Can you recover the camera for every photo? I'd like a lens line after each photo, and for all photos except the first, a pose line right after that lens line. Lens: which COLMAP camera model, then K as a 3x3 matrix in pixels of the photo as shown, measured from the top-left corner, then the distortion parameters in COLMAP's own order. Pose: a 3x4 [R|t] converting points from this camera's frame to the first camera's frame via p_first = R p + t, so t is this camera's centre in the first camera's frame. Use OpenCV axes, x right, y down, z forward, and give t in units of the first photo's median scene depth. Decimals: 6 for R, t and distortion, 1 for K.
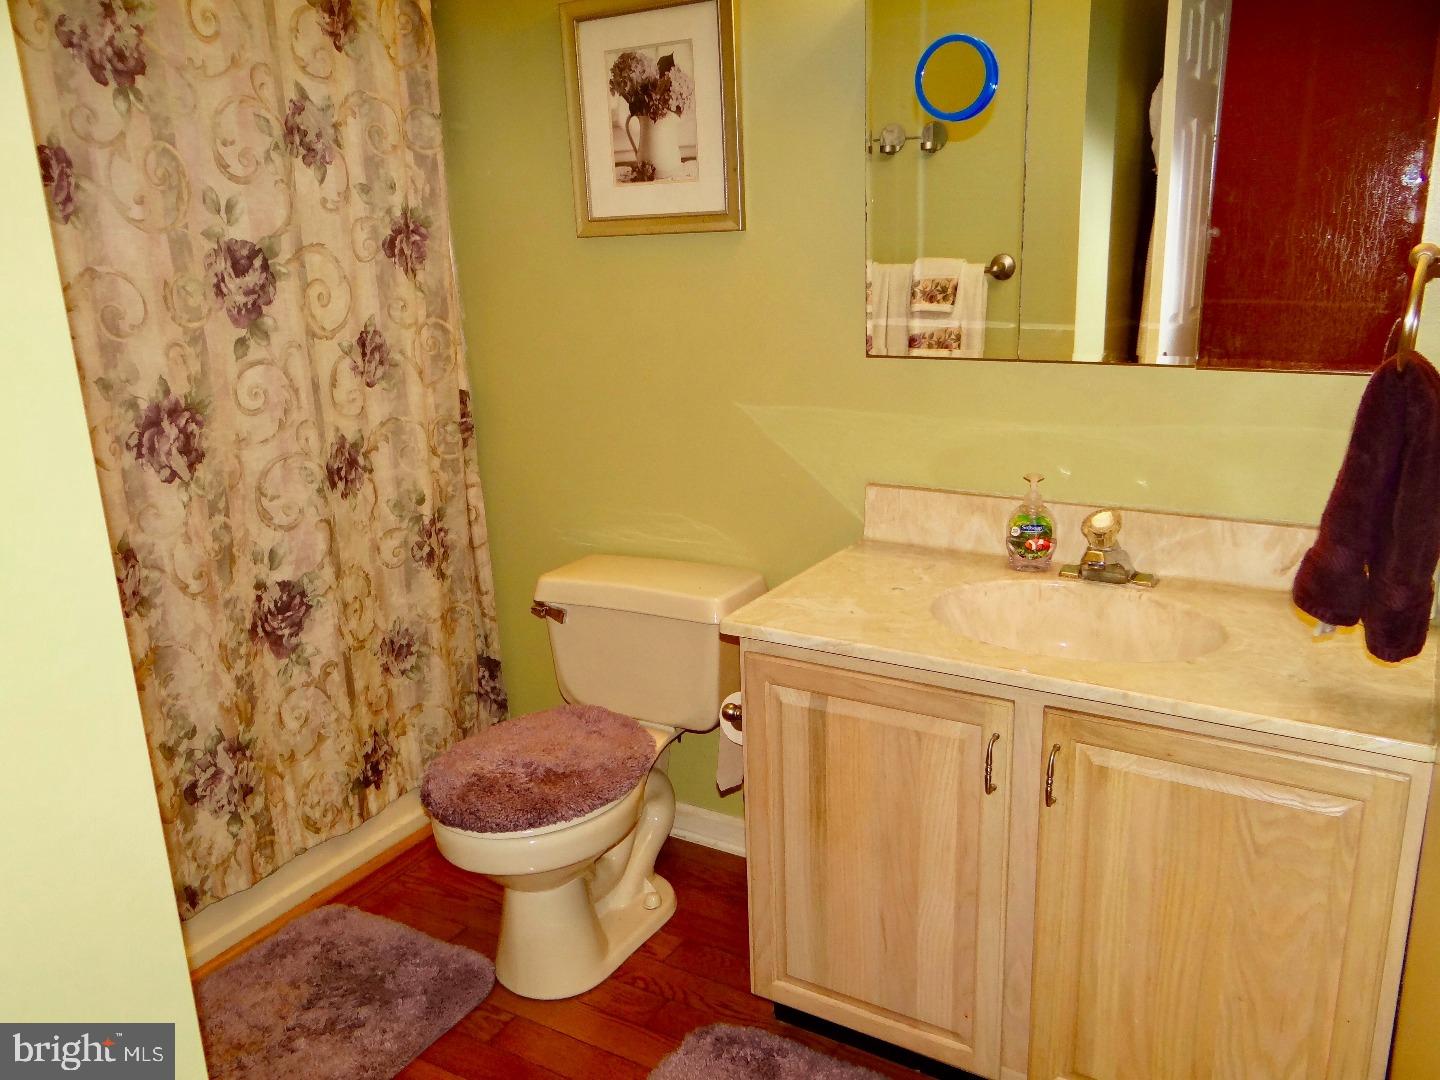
lens RADIAL K [[1148.8, 0, 752.5], [0, 1148.8, 538.6], [0, 0, 1]] dist [-0.057664, 0.005557]
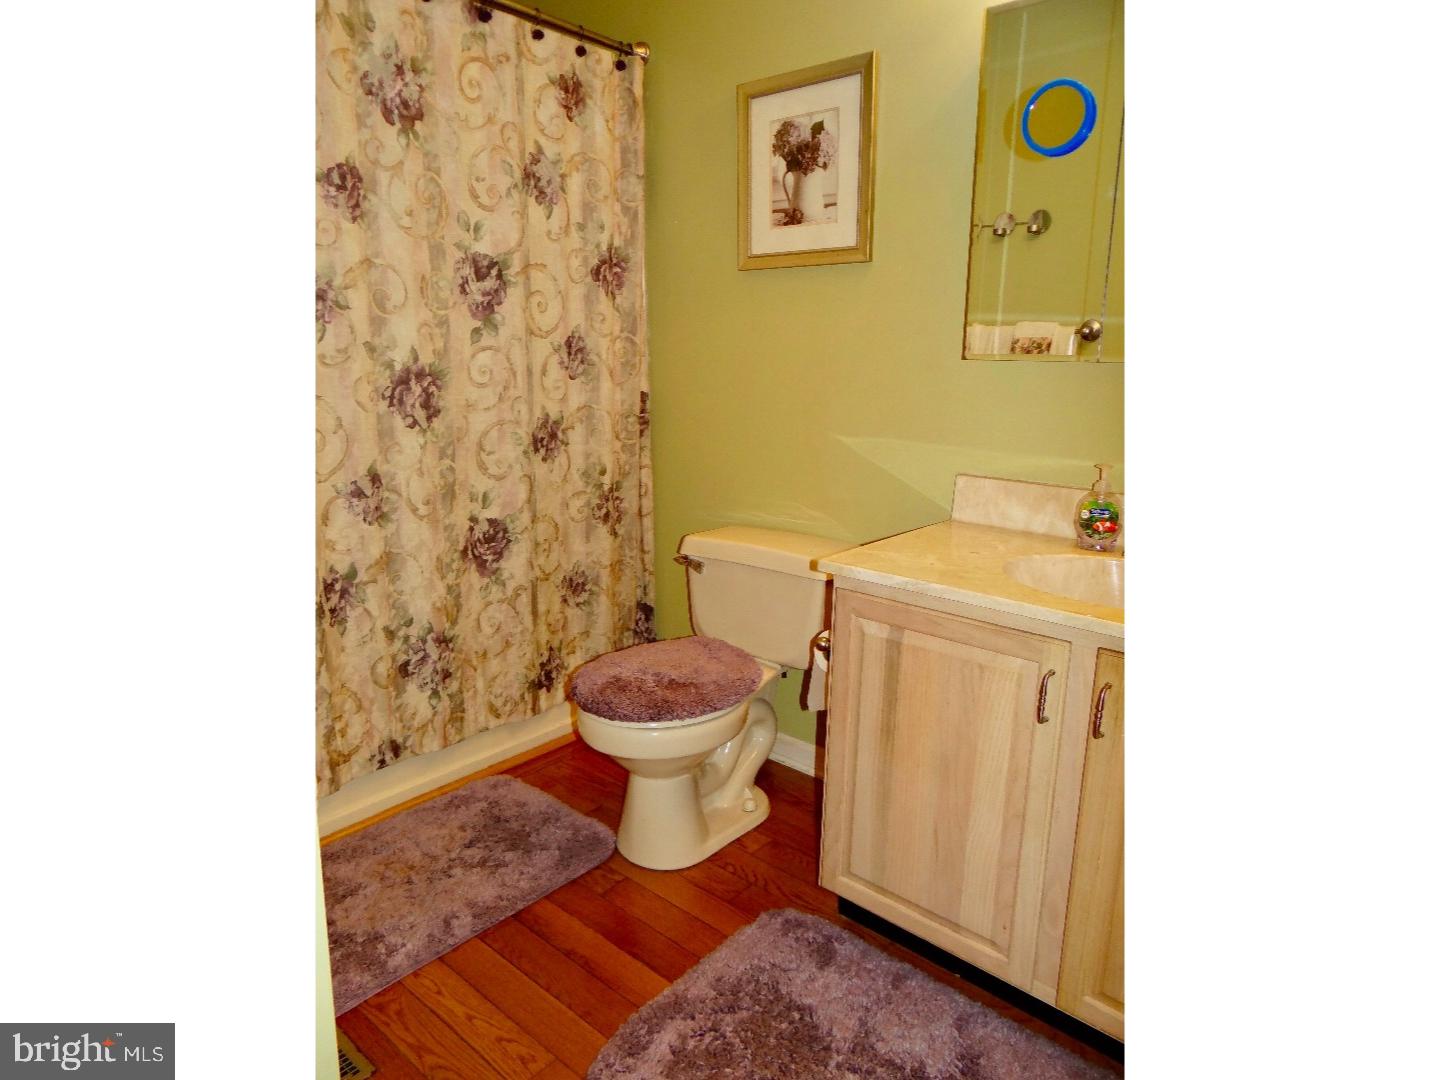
lens RADIAL K [[858.0, 0, 720.0], [0, 858.0, 540.0], [0, 0, 1]] dist [-0.053133, -0.000741]
pose [[0.978878, 0.082076, -0.187248, 0.030441], [-0.090877, 0.995102, -0.038901, 0.078865], [0.183138, 0.055096, 0.981542, 0.090721]]
